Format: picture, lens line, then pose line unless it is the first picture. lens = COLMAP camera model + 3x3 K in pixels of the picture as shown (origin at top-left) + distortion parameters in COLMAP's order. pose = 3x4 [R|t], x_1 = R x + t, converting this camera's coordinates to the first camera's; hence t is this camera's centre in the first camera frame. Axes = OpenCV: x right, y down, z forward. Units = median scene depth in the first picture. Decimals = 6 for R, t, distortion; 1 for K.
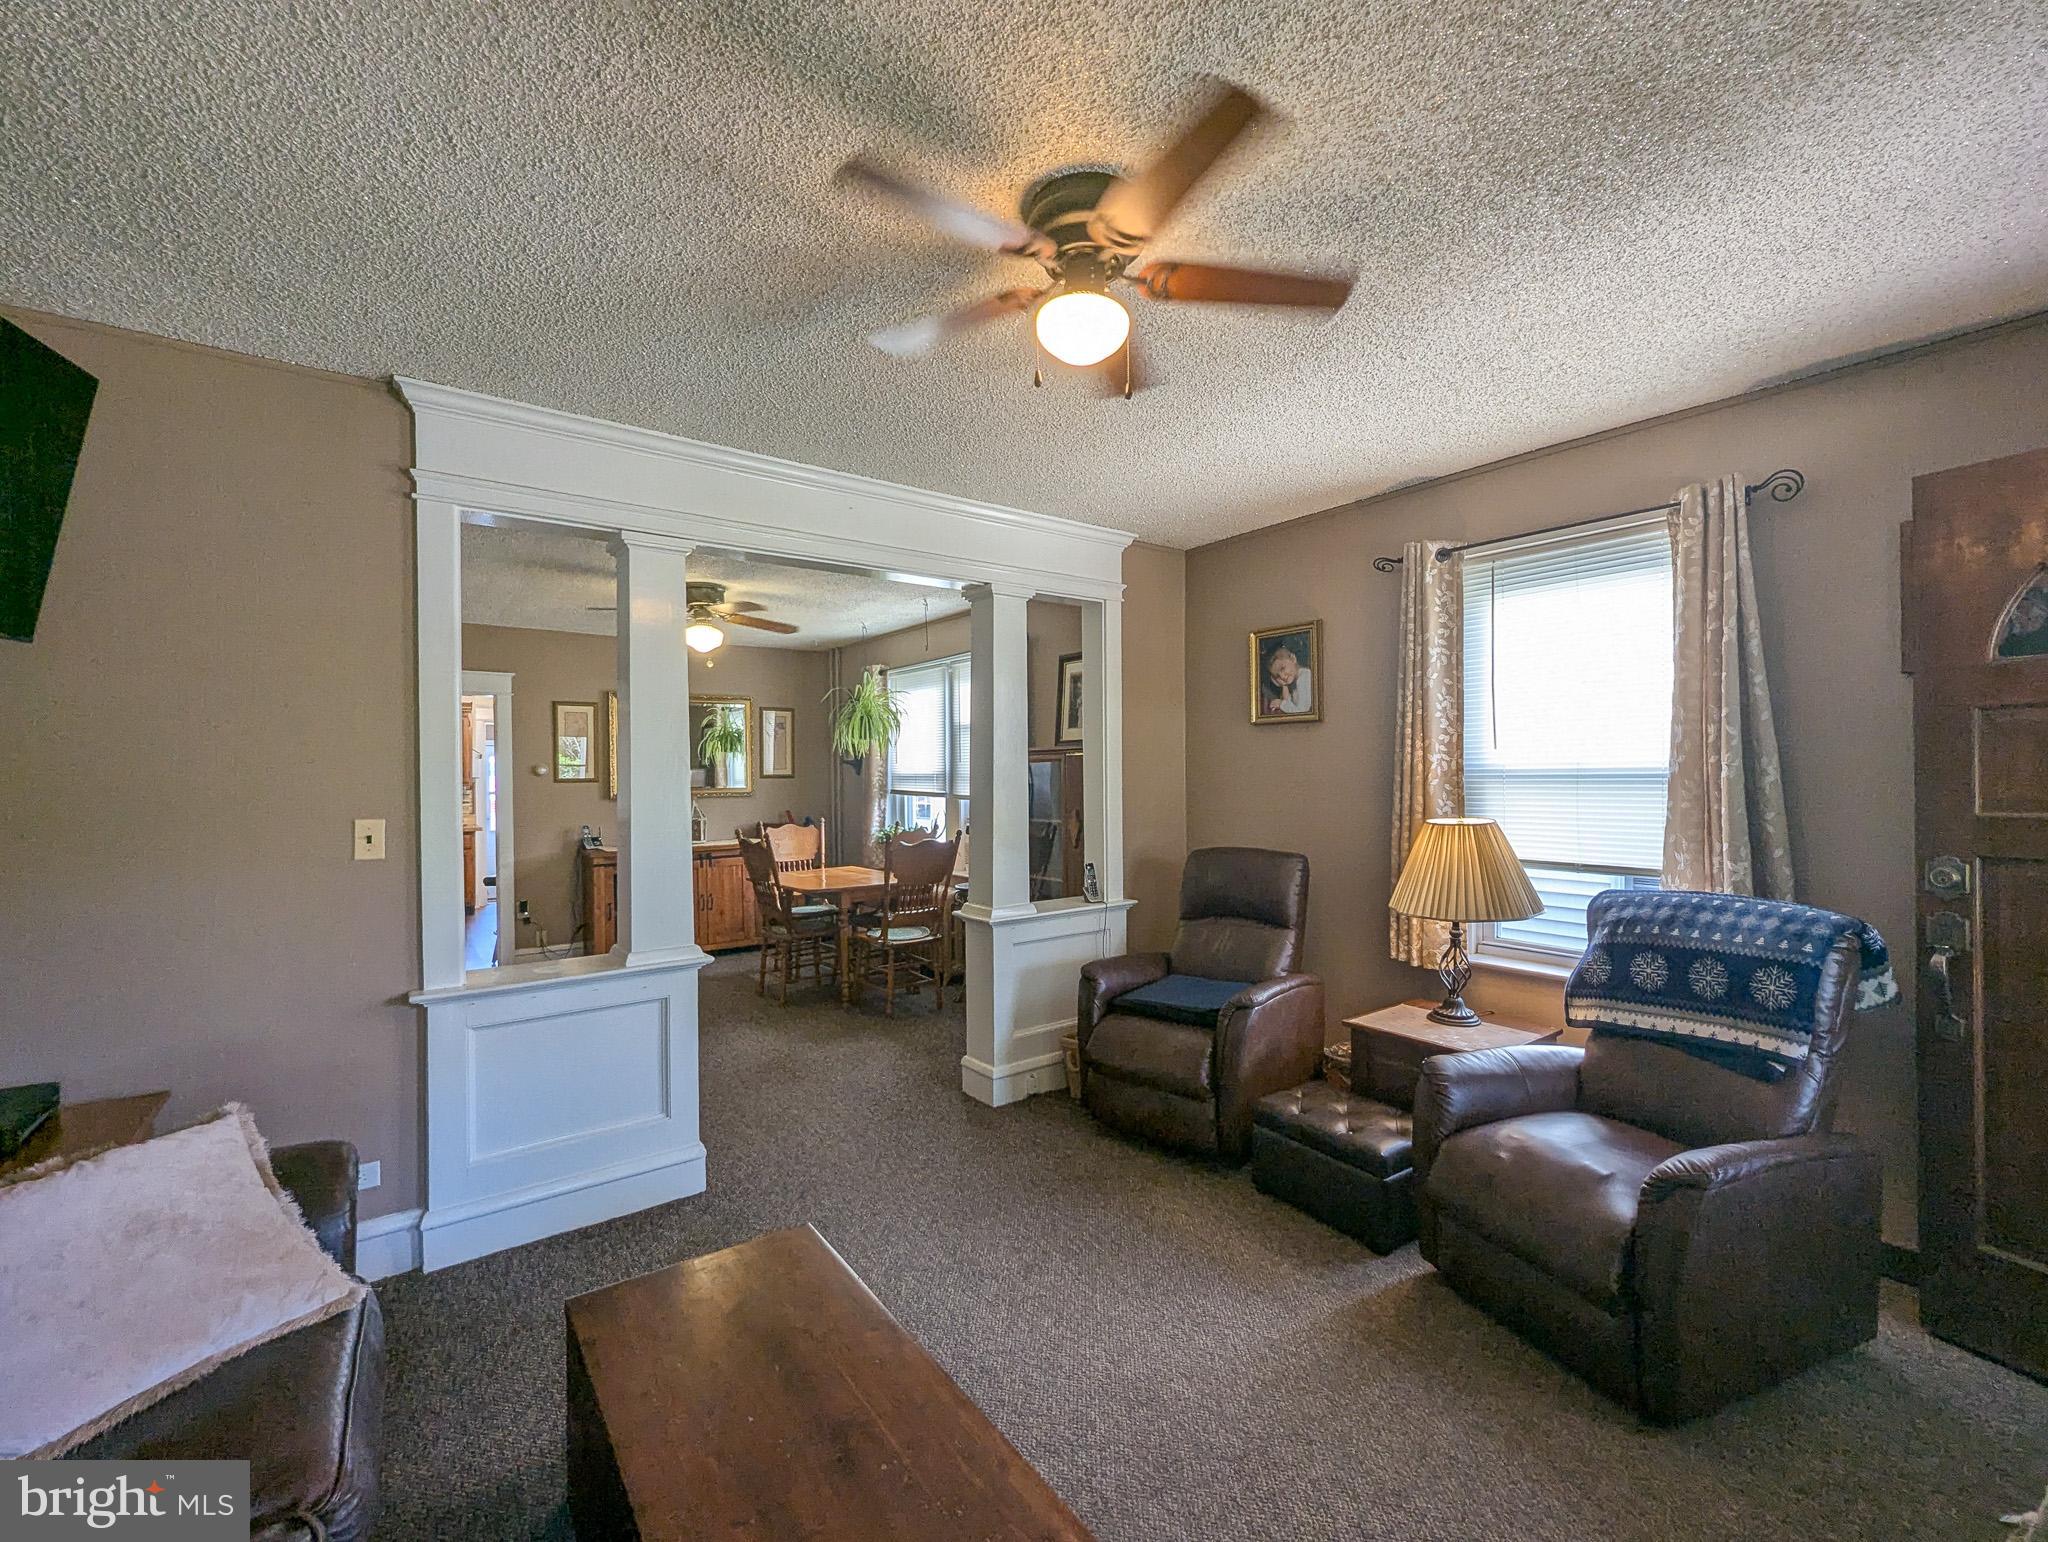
lens RADIAL K [[876.2, 0, 1024.0], [0, 876.2, 771.0], [0, 0, 1]] dist [0.001064, 0.000035]
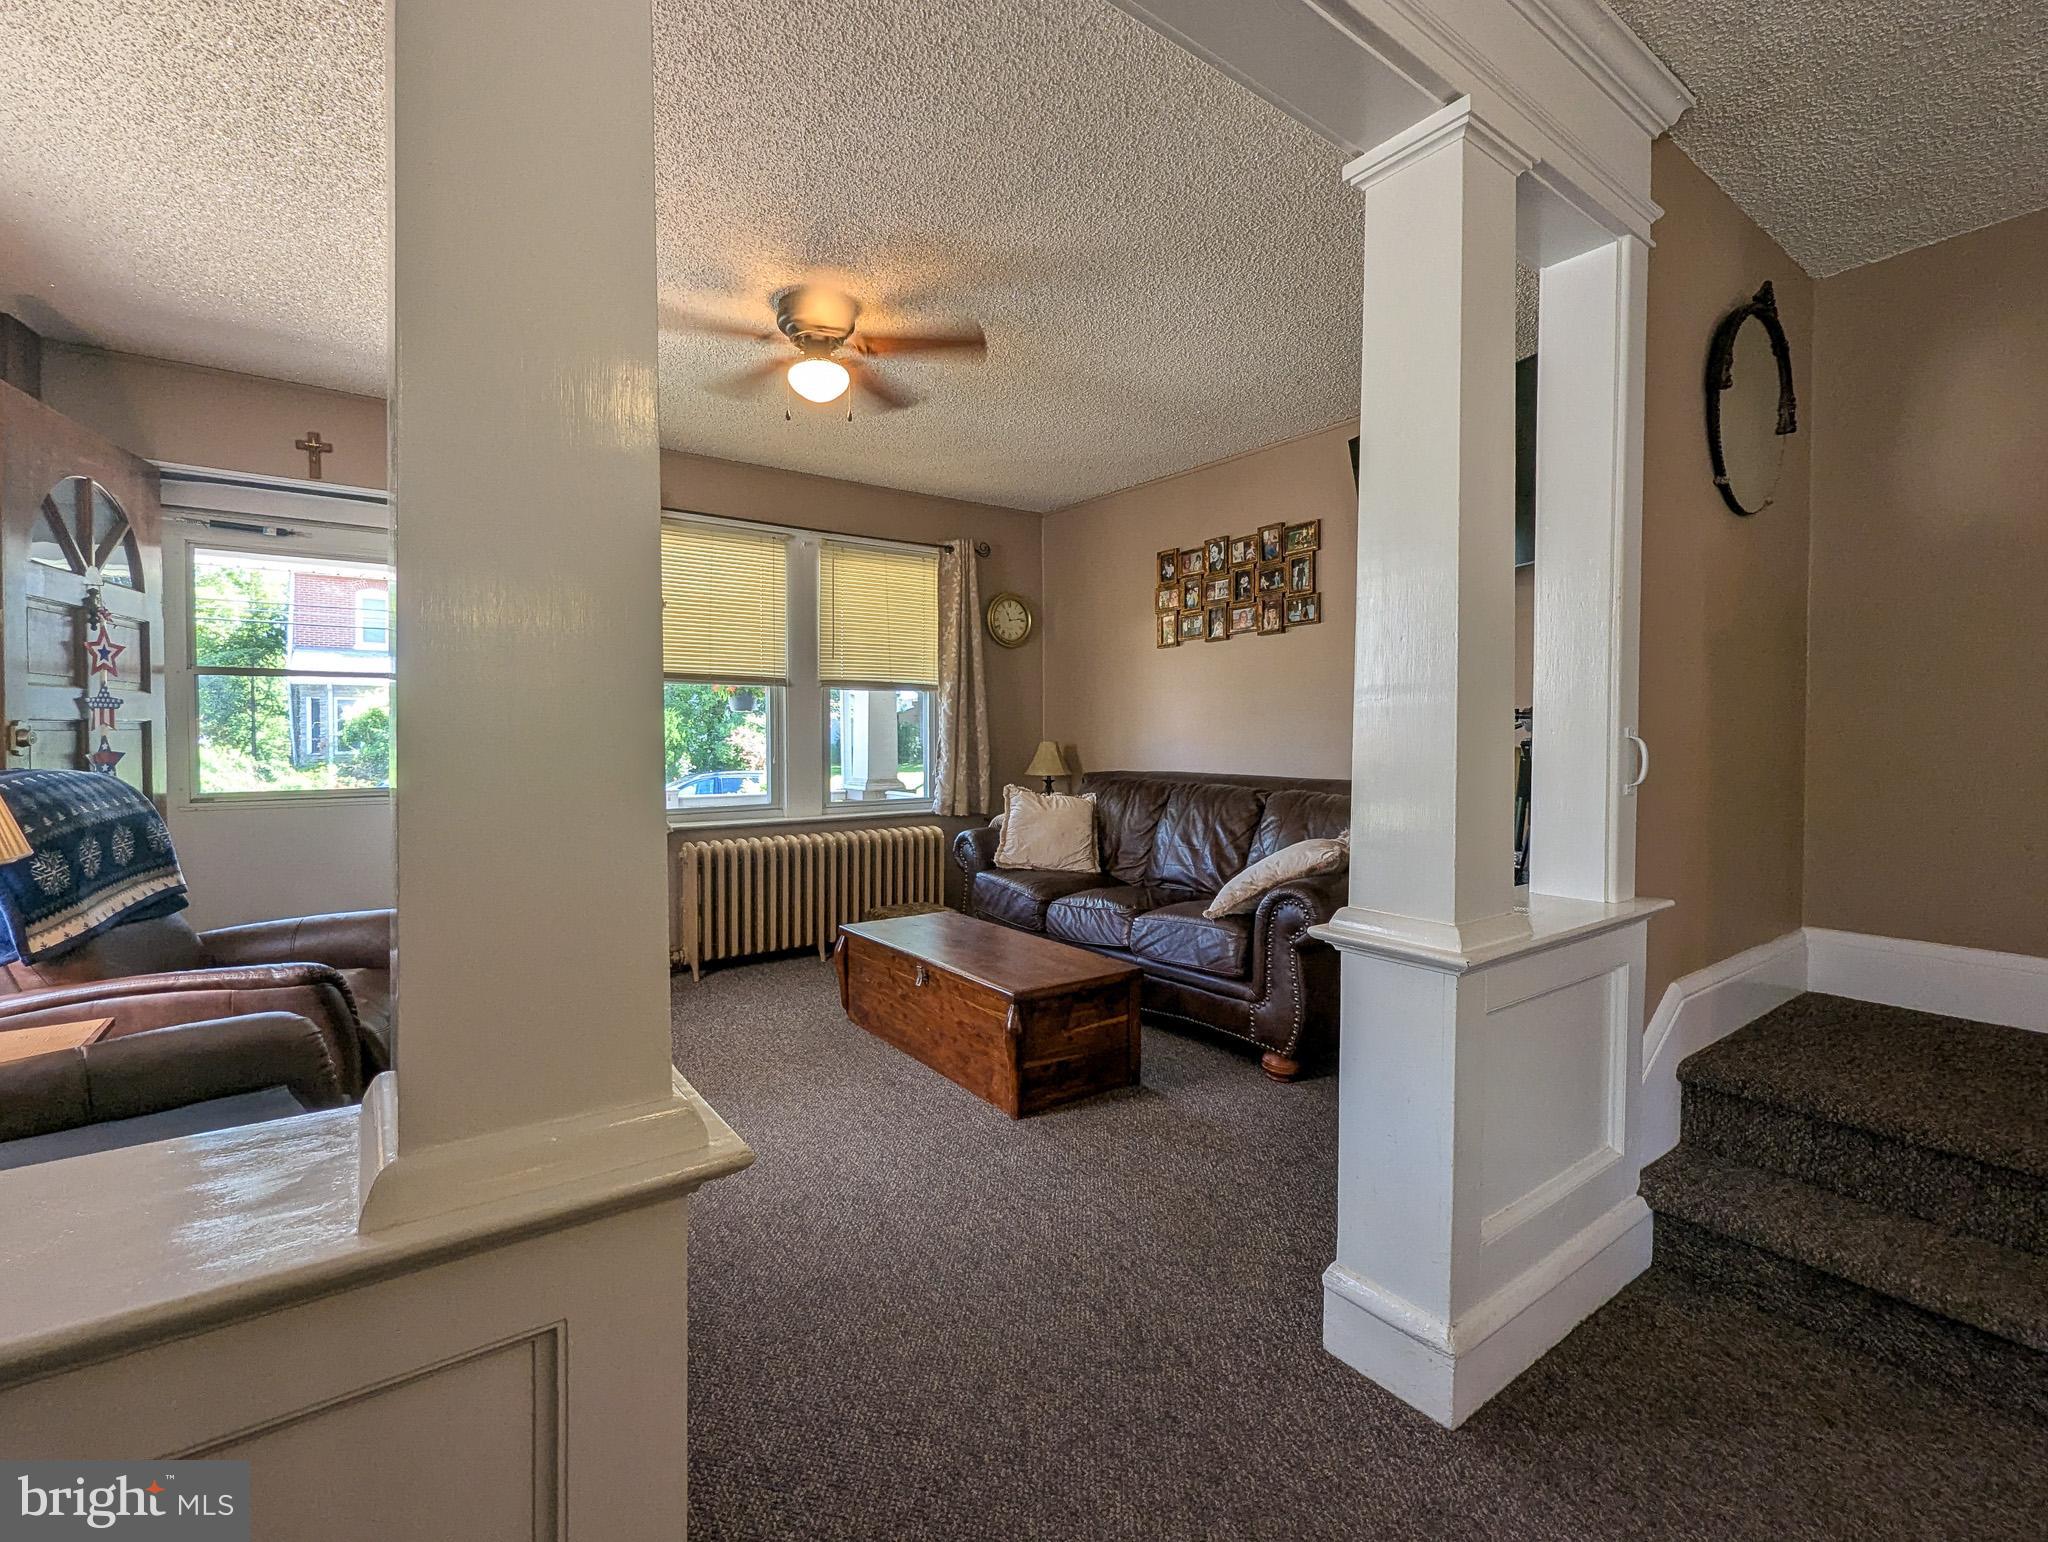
lens RADIAL K [[894.4, 0, 1071.7], [0, 894.4, 749.7], [0, 0, 1]] dist [-0.001509, 0.000028]
pose [[-0.999340, 0.007645, -0.035500, -0.165354], [0.007120, 0.999864, 0.014865, 0.070357], [0.035609, 0.014603, -0.999259, 1.224918]]
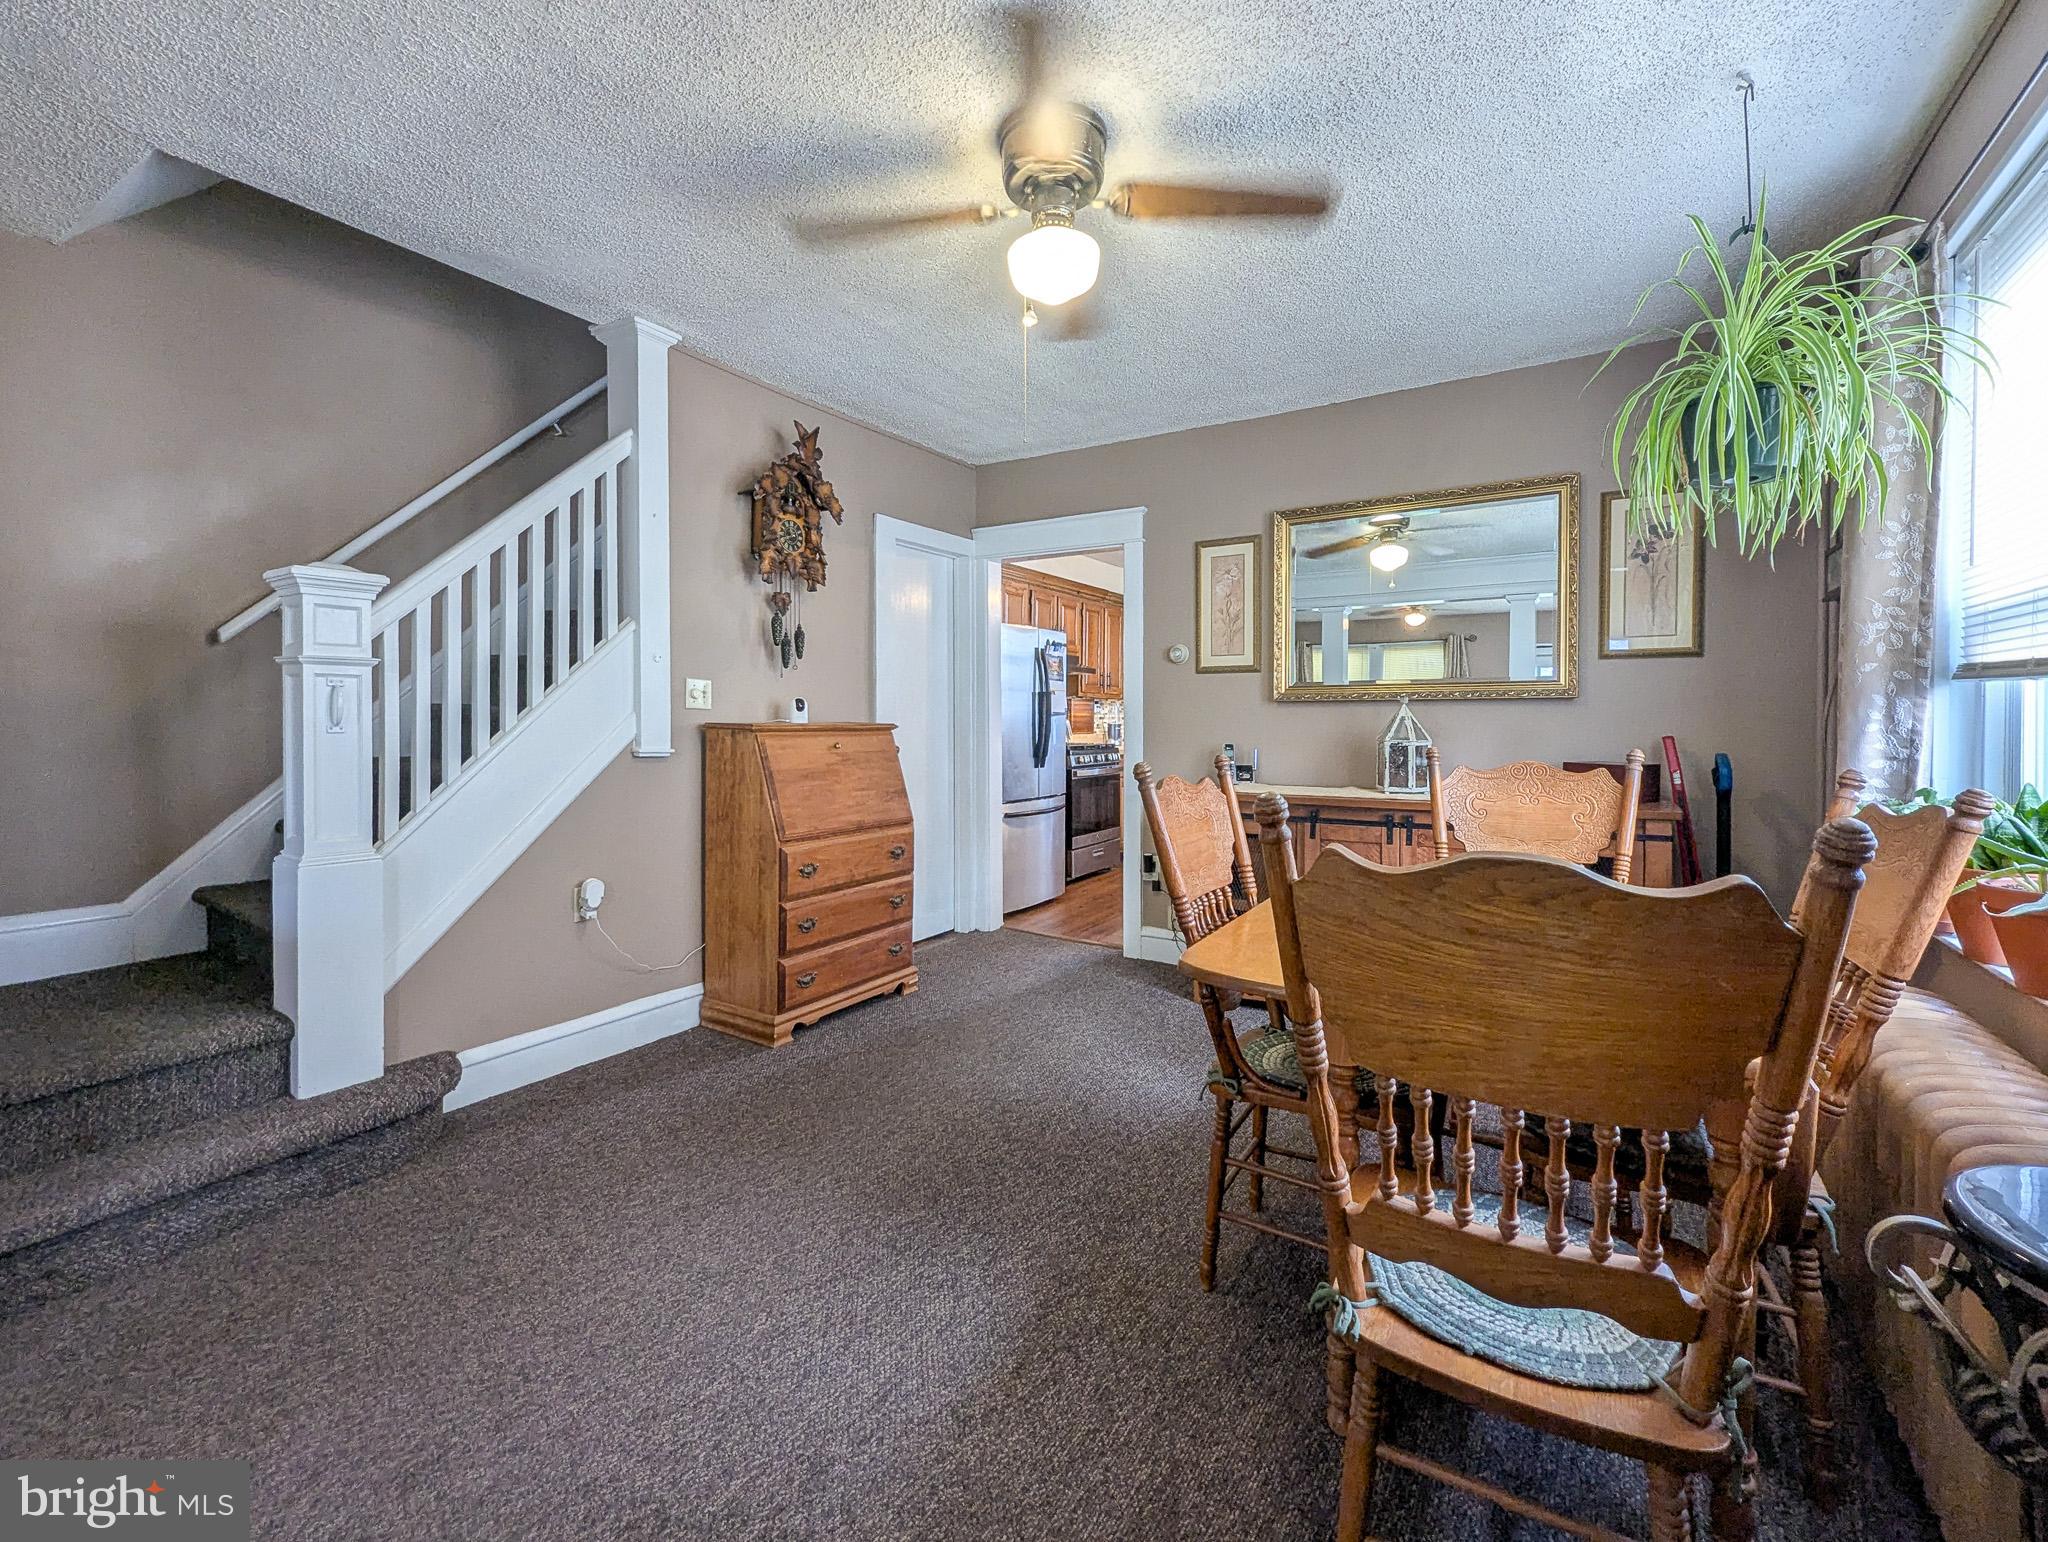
lens RADIAL K [[879.8, 0, 1019.0], [0, 879.8, 733.7], [0, 0, 1]] dist [-0.000787, -0.000073]
pose [[0.356252, 0.026526, -0.934013, 0.008676], [-0.004713, 0.999635, 0.026592, 0.068063], [0.934378, -0.005071, 0.356247, 1.128959]]
